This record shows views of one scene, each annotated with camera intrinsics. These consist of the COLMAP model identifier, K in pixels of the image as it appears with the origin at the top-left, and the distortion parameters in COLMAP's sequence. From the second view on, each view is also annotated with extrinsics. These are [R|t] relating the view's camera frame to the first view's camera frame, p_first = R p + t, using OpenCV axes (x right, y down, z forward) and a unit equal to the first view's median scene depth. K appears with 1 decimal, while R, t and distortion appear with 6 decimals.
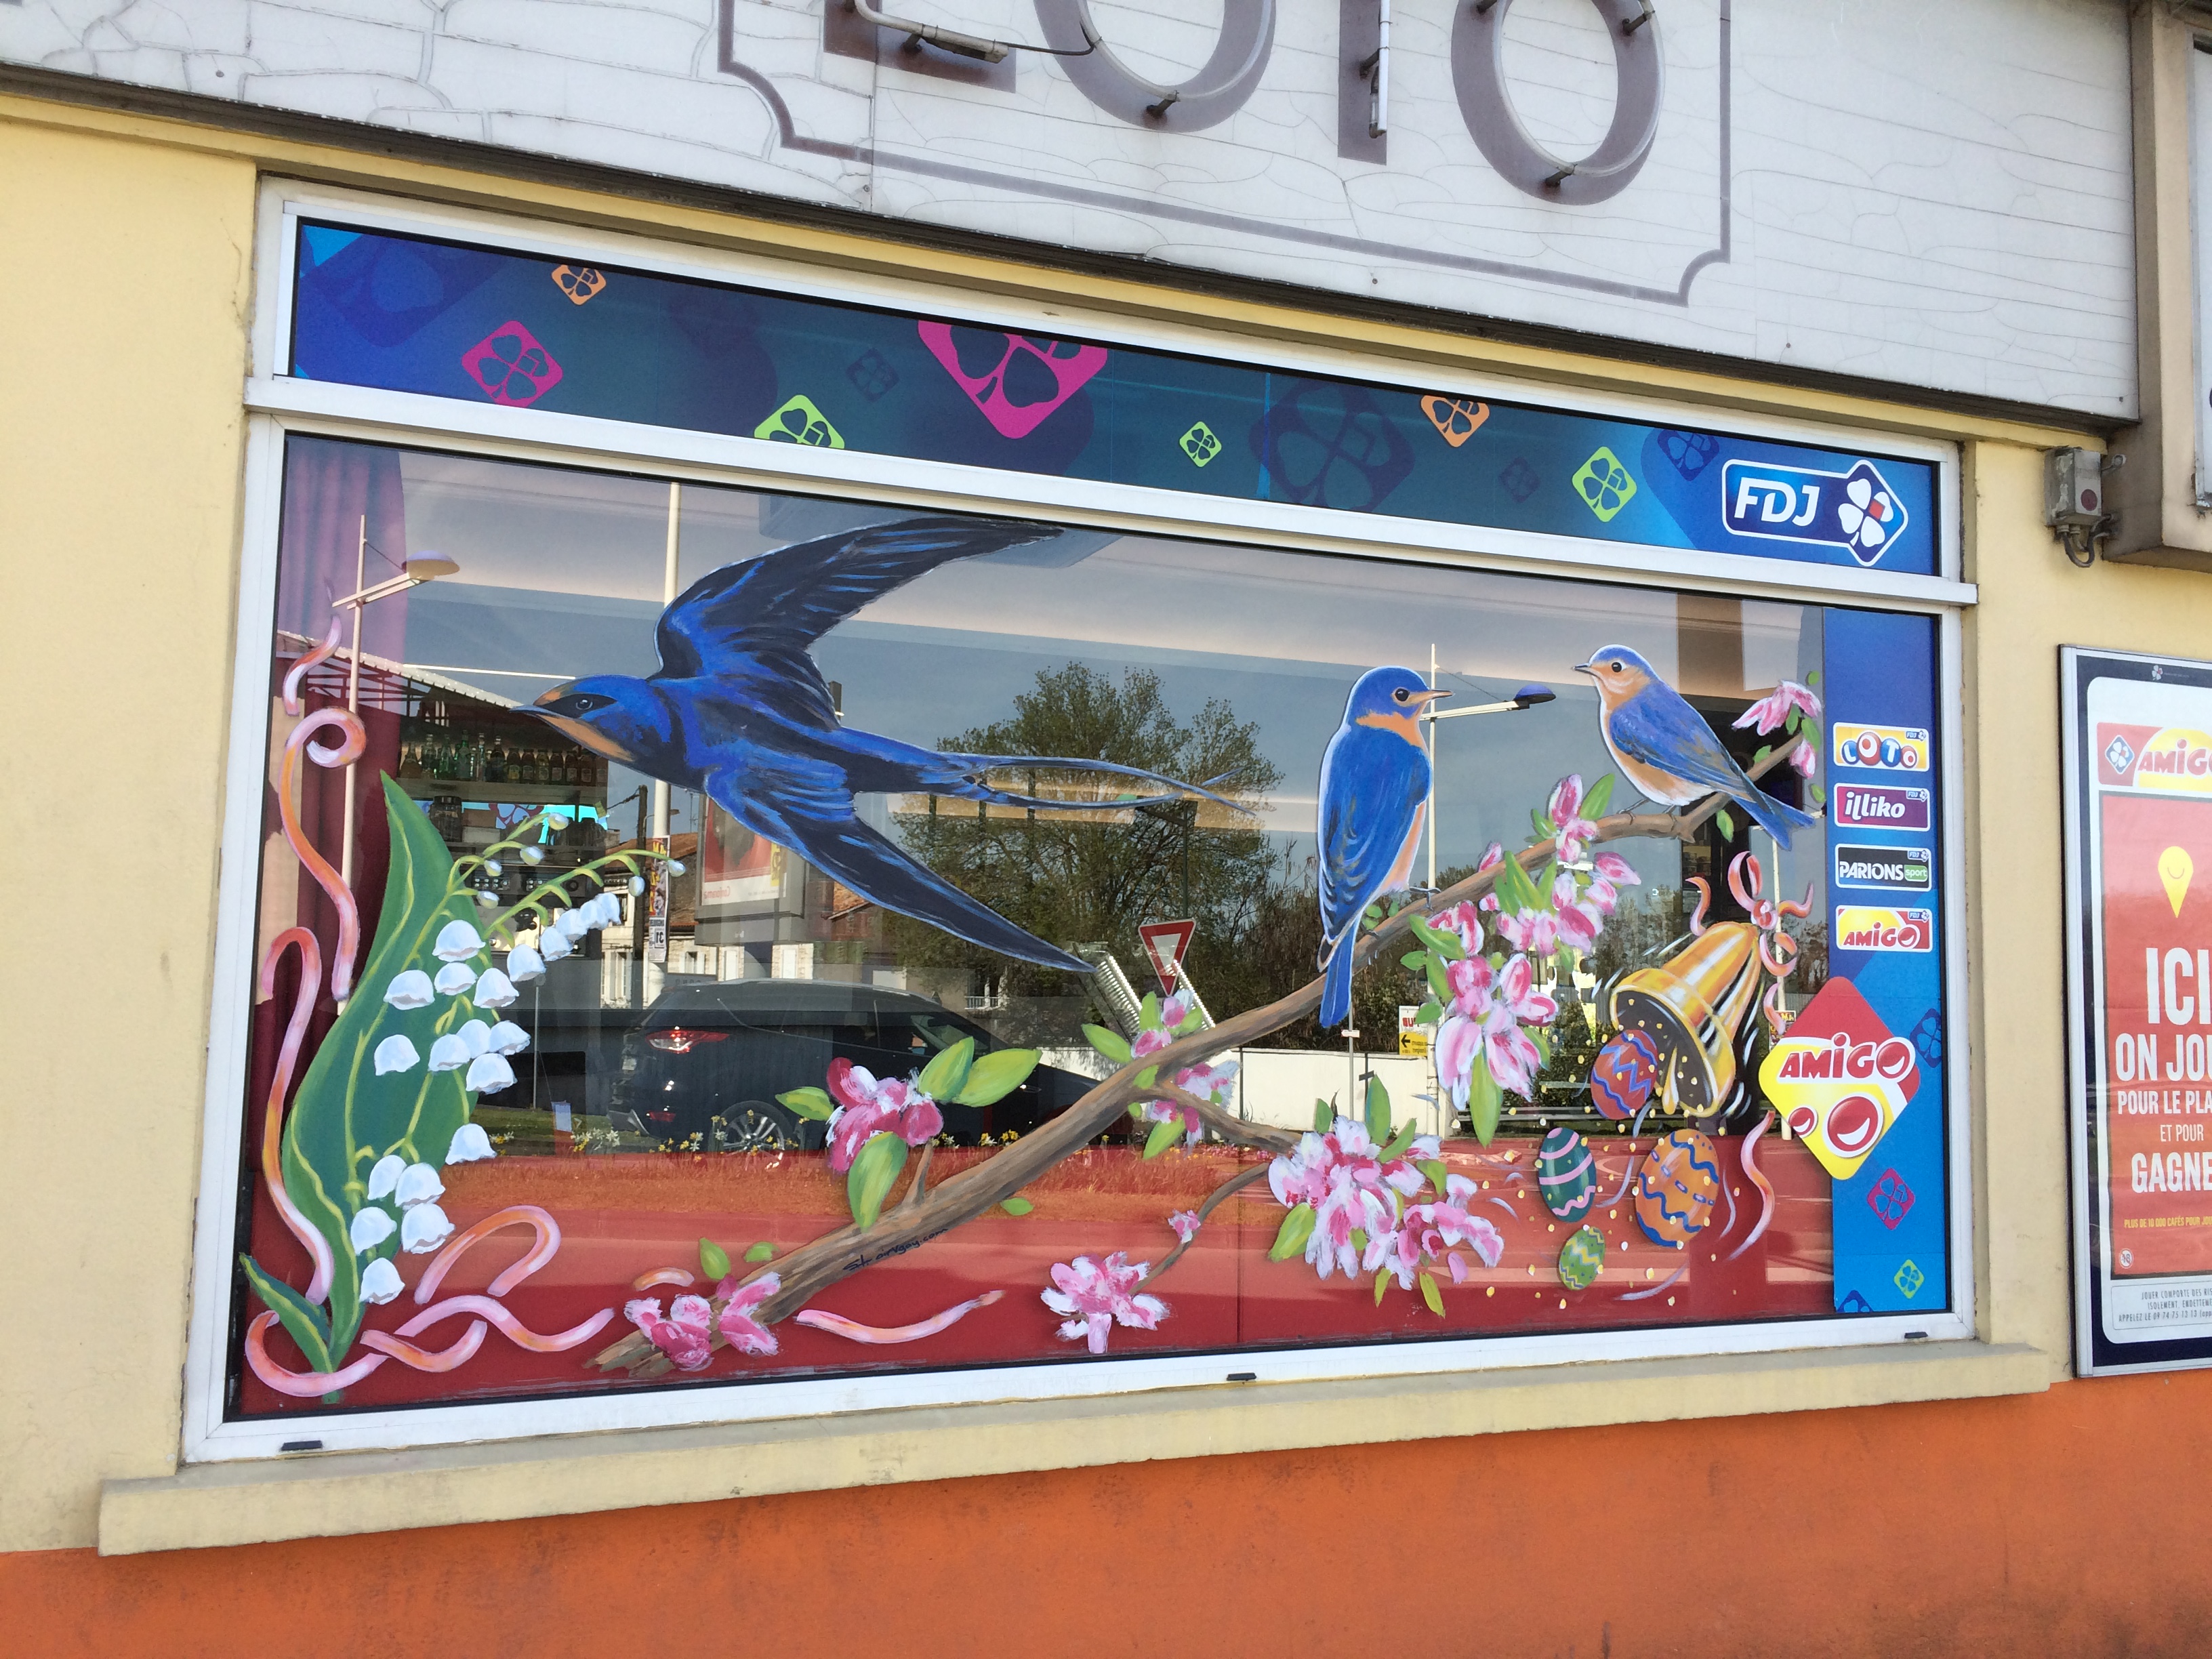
lens RADIAL K [[1816.0, 0, 1069.2], [0, 1816.0, 780.3], [0, 0, 1]] dist [0.069731, -0.075193]
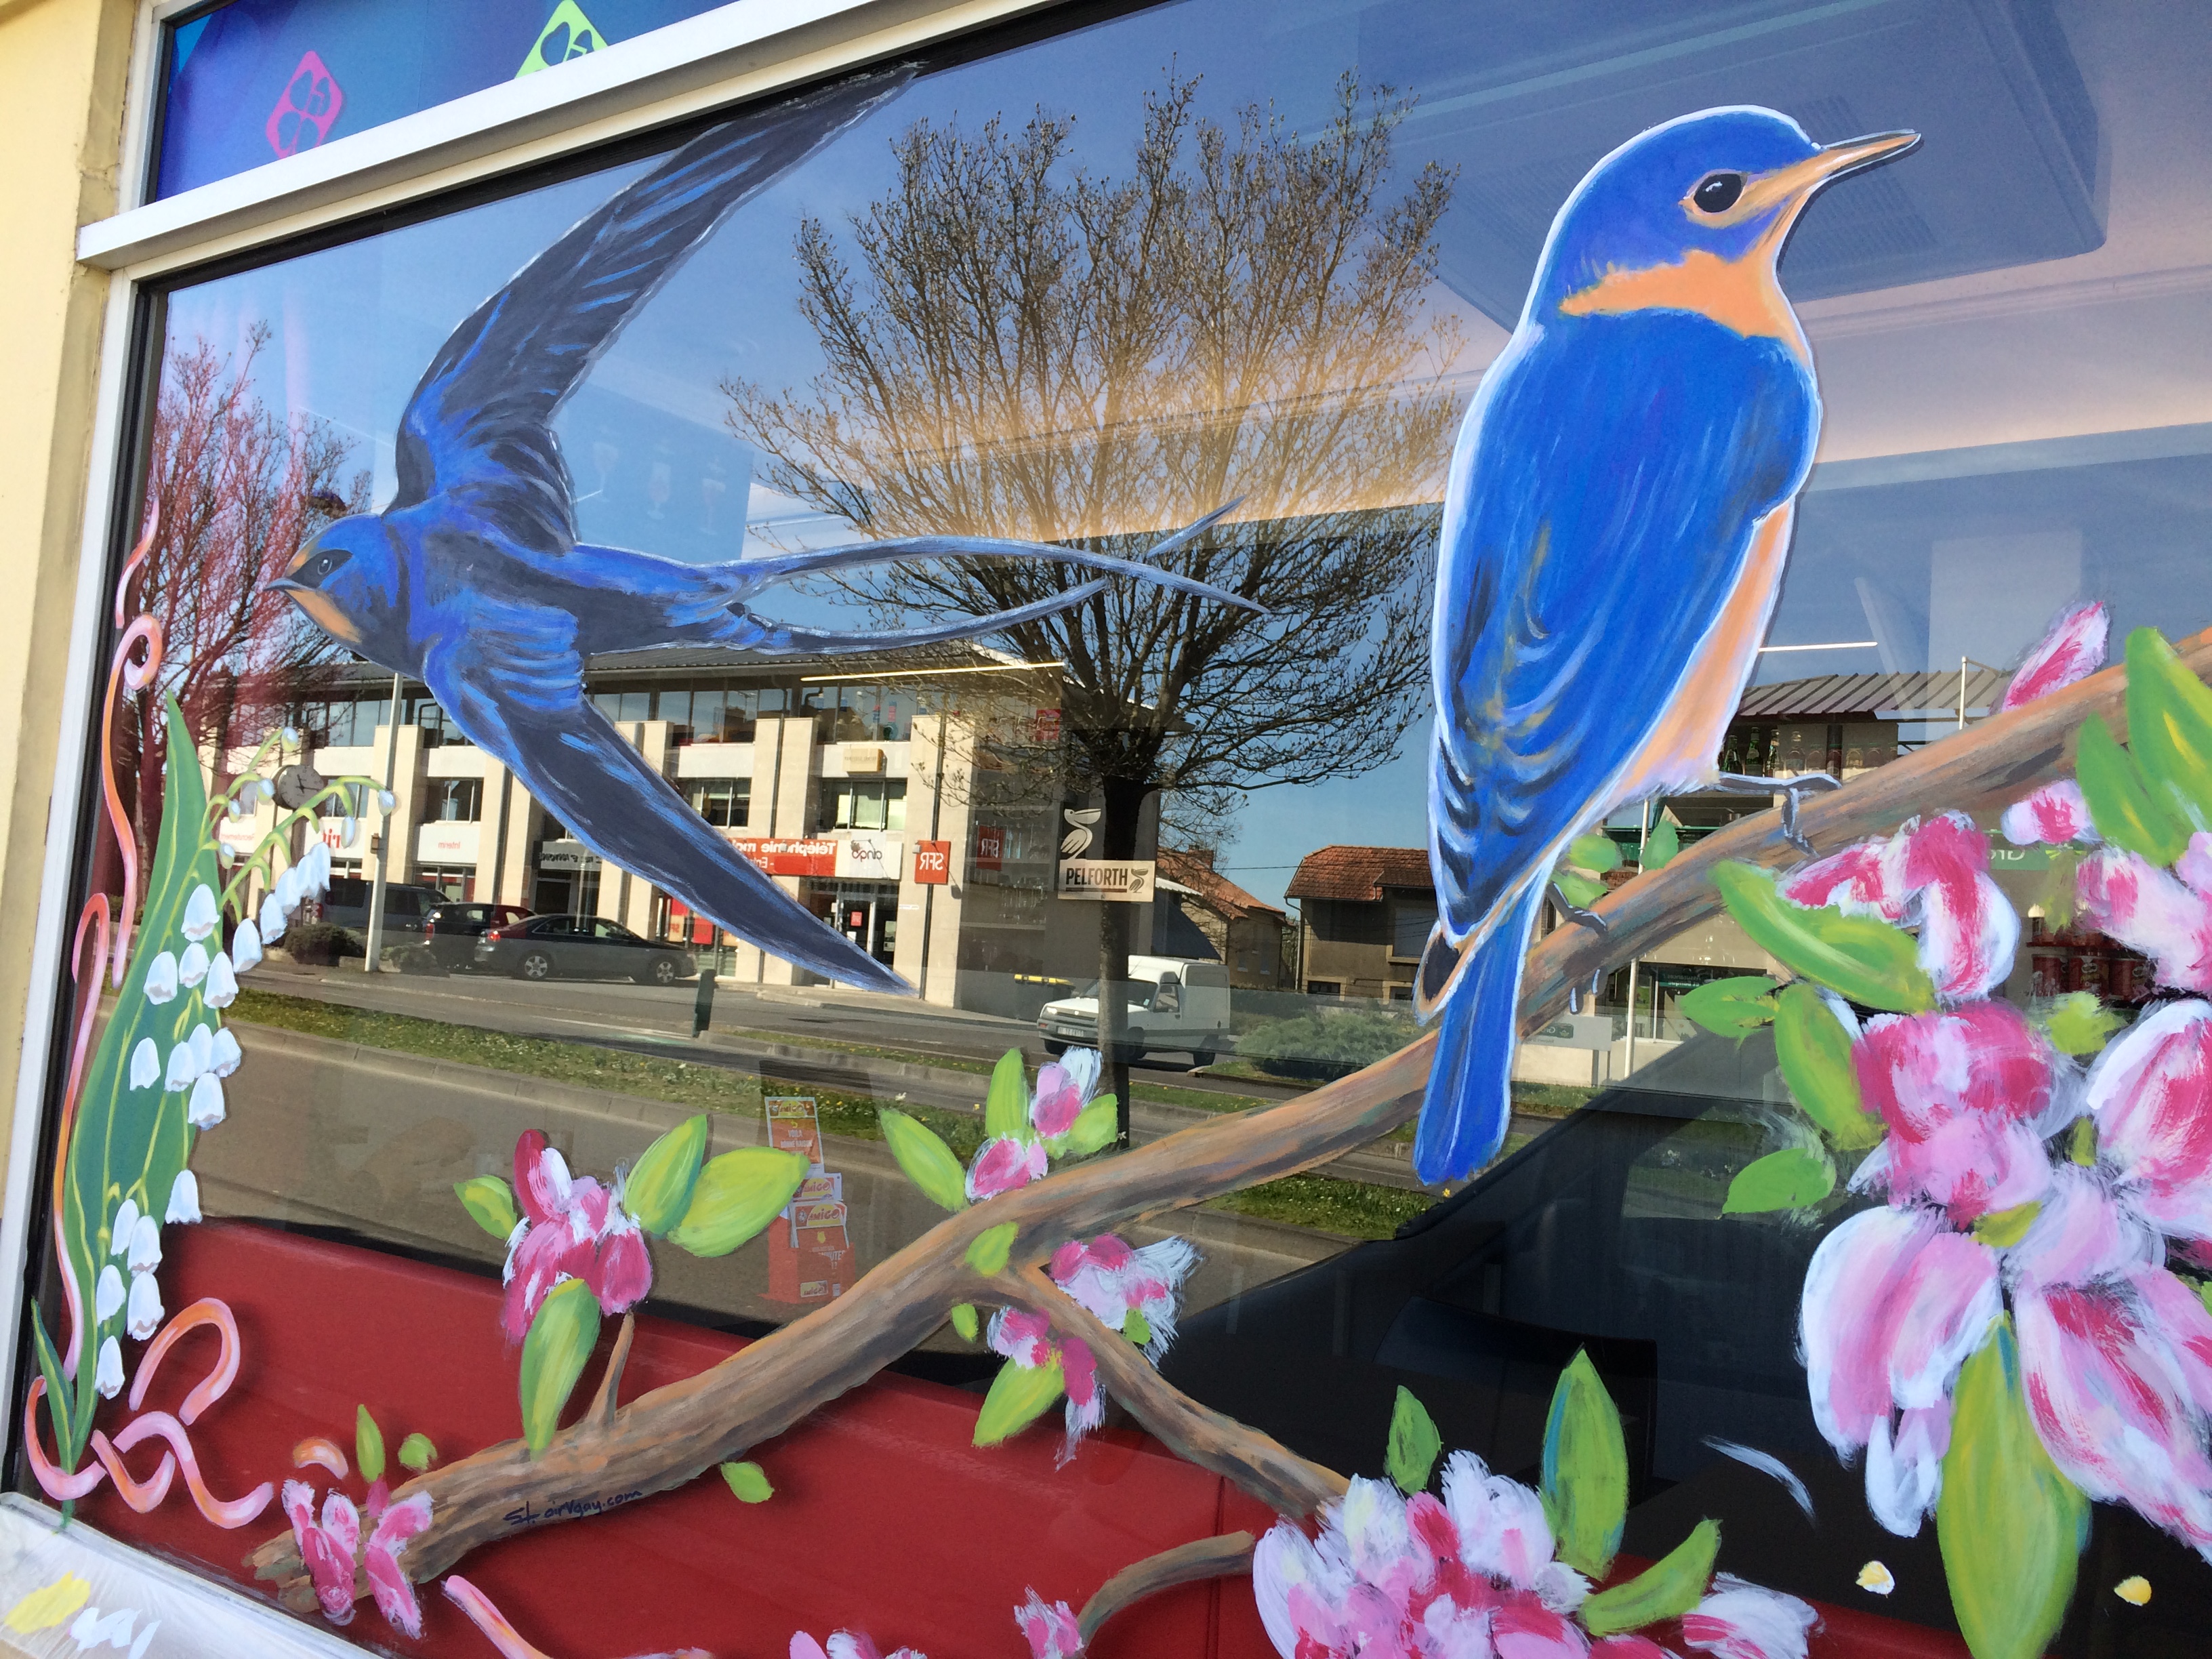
lens RADIAL K [[1816.0, 0, 1140.5], [0, 1816.0, 819.9], [0, 0, 1]] dist [0.069731, -0.075193]
pose [[0.569450, -0.055175, -0.820172, 0.413309], [0.025315, 0.998449, -0.049592, 0.084210], [0.821636, 0.007478, 0.569964, 0.777166]]
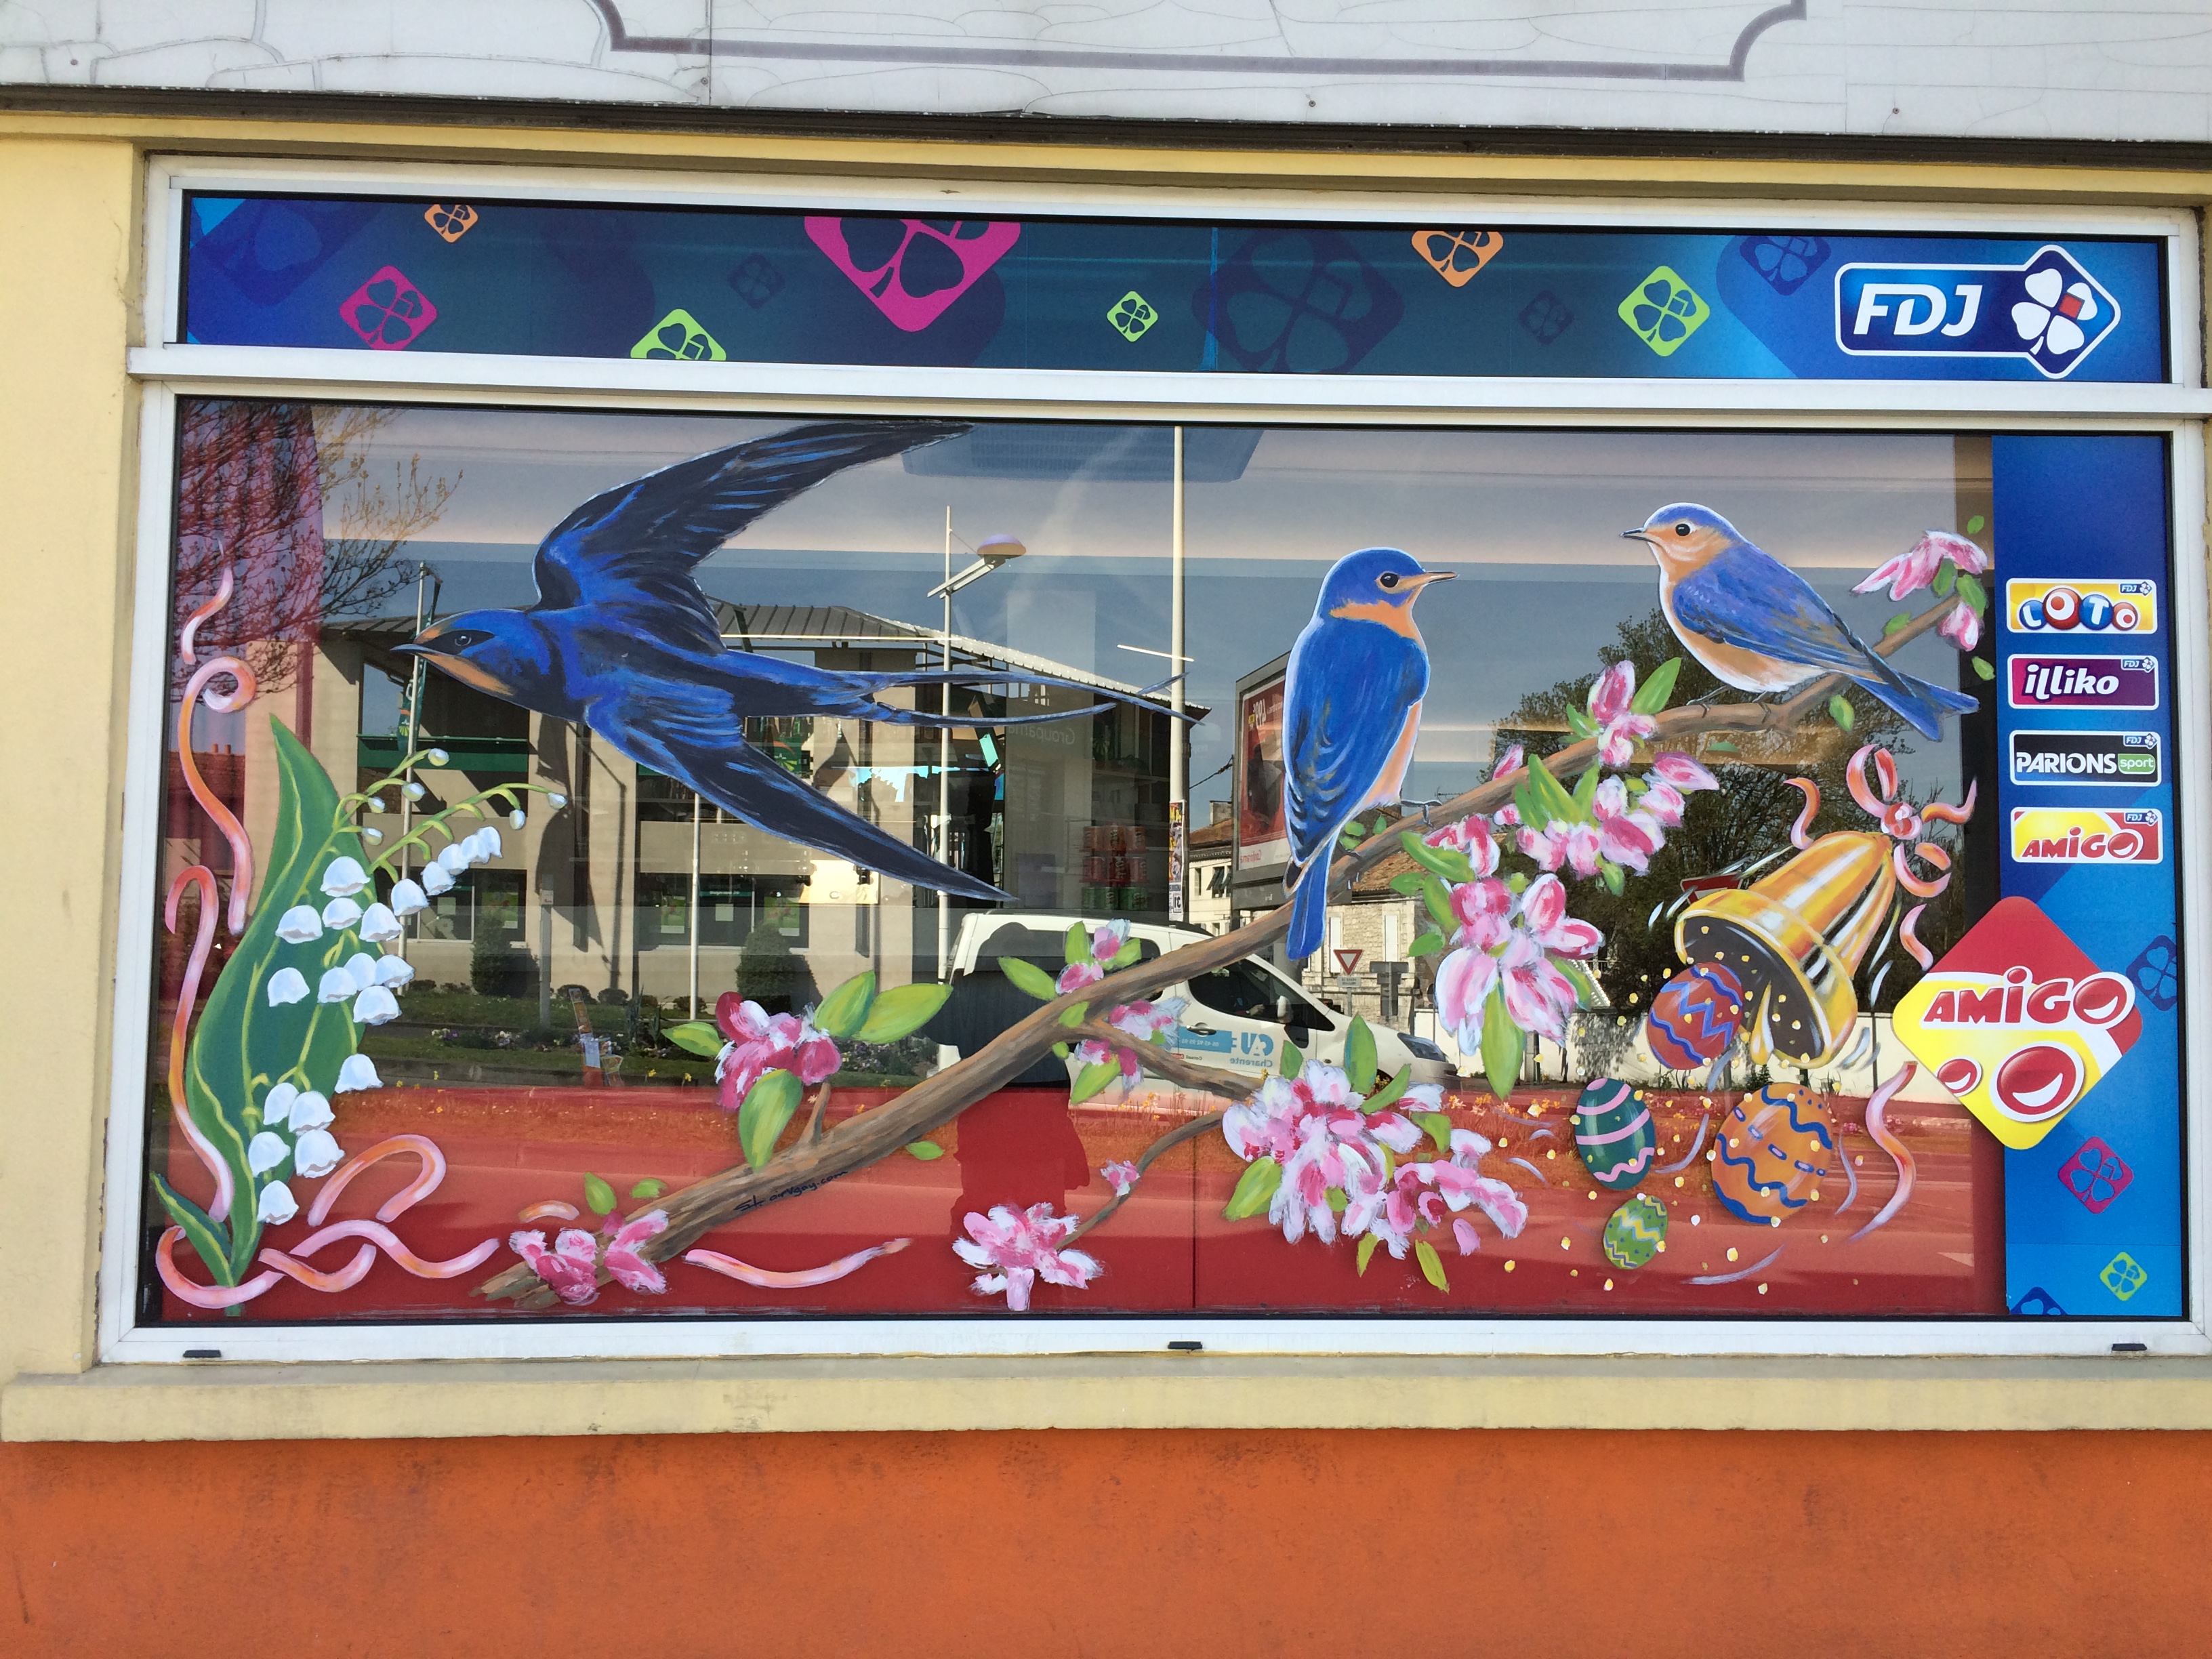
lens RADIAL K [[1816.0, 0, 1138.3], [0, 1816.0, 793.8], [0, 0, 1]] dist [0.069731, -0.075193]
pose [[0.948070, -0.037859, -0.315800, 0.362535], [0.043372, 0.999004, 0.010444, 0.043600], [0.315090, -0.023599, 0.948768, 0.143504]]
